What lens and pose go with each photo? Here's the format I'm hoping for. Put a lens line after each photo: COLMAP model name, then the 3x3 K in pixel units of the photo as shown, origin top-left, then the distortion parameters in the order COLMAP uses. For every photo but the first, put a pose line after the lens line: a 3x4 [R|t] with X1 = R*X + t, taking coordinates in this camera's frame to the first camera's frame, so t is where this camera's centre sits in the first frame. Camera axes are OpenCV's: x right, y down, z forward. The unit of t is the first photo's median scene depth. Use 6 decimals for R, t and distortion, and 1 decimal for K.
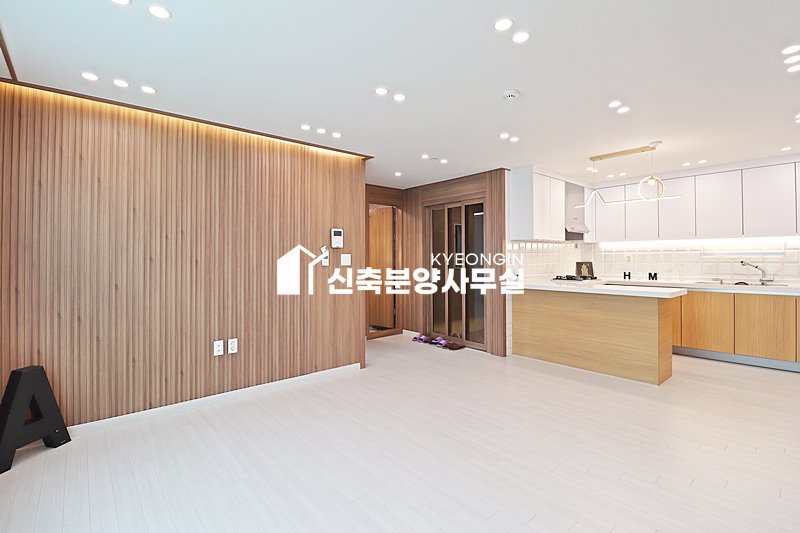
lens RADIAL K [[385.2, 0, 407.5], [0, 385.2, 254.5], [0, 0, 1]] dist [0.002897, 0.000173]
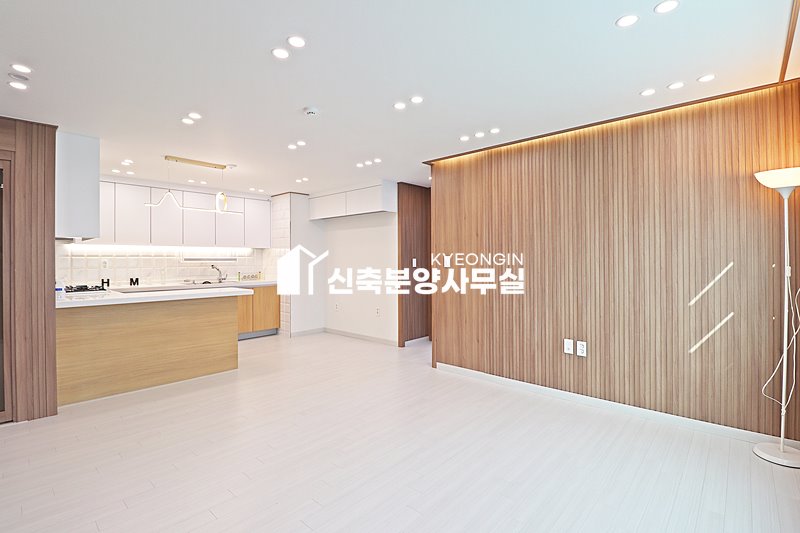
lens RADIAL K [[382.6, 0, 397.3], [0, 382.6, 261.8], [0, 0, 1]] dist [-0.003515, -0.000676]
pose [[-0.092837, -0.002167, 0.995679, -0.535069], [-0.001923, 0.999996, 0.001998, 0.003284], [-0.995679, -0.001729, -0.092841, 0.568048]]
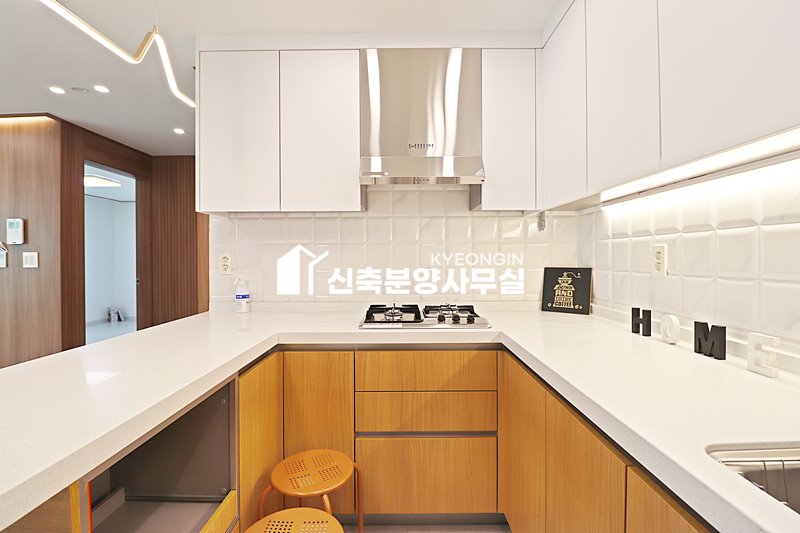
lens RADIAL K [[371.0, 0, 400.8], [0, 371.0, 257.9], [0, 0, 1]] dist [-0.000255, -0.013928]
pose [[0.740869, 0.000075, -0.671649, 0.868847], [0.007820, 0.999931, 0.008738, 0.009209], [0.671604, -0.011726, 0.740818, 0.978367]]
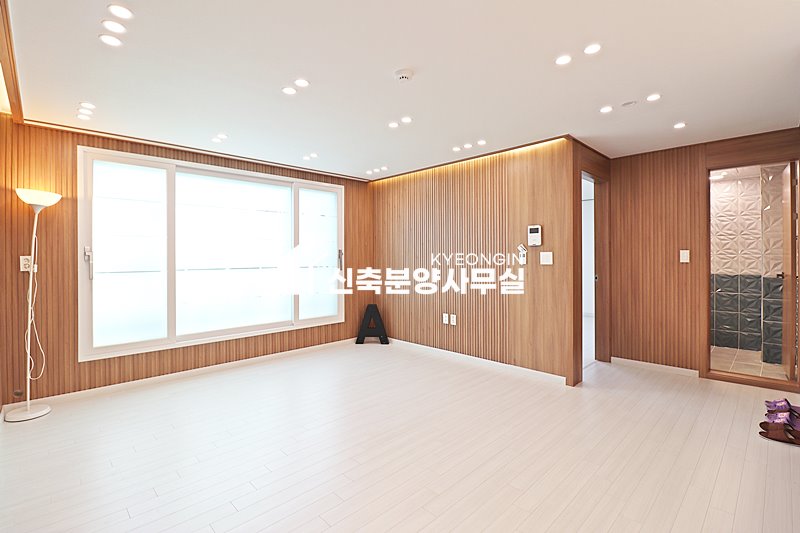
lens RADIAL K [[371.0, 0, 400.8], [0, 371.0, 257.9], [0, 0, 1]] dist [-0.000255, -0.013928]
pose [[0.040533, 0.006831, -0.999155, 0.725597], [0.012709, 0.999892, 0.007352, 0.001788], [0.999097, -0.012996, 0.040442, 0.630907]]
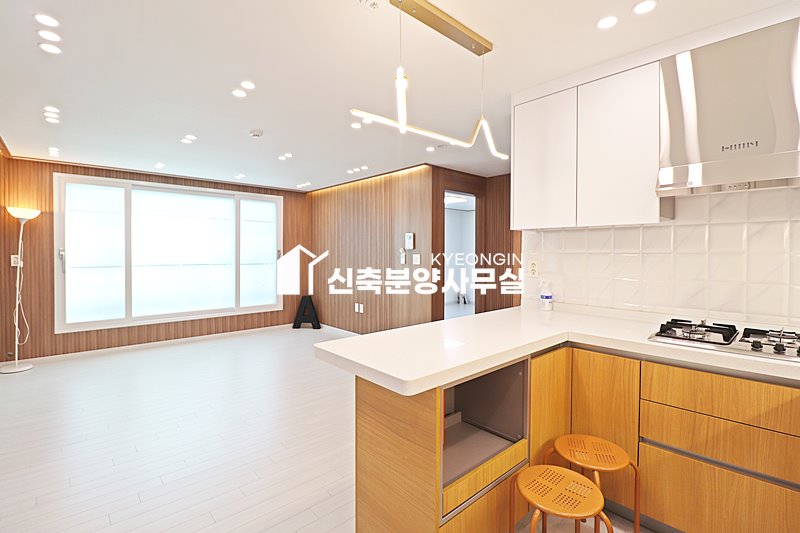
lens RADIAL K [[371.0, 0, 400.8], [0, 371.0, 257.9], [0, 0, 1]] dist [-0.000255, -0.013928]
pose [[0.007696, 0.018646, -0.999797, 0.976130], [0.004464, 0.999816, 0.018680, -0.012317], [0.999960, -0.004606, 0.007612, 0.964716]]
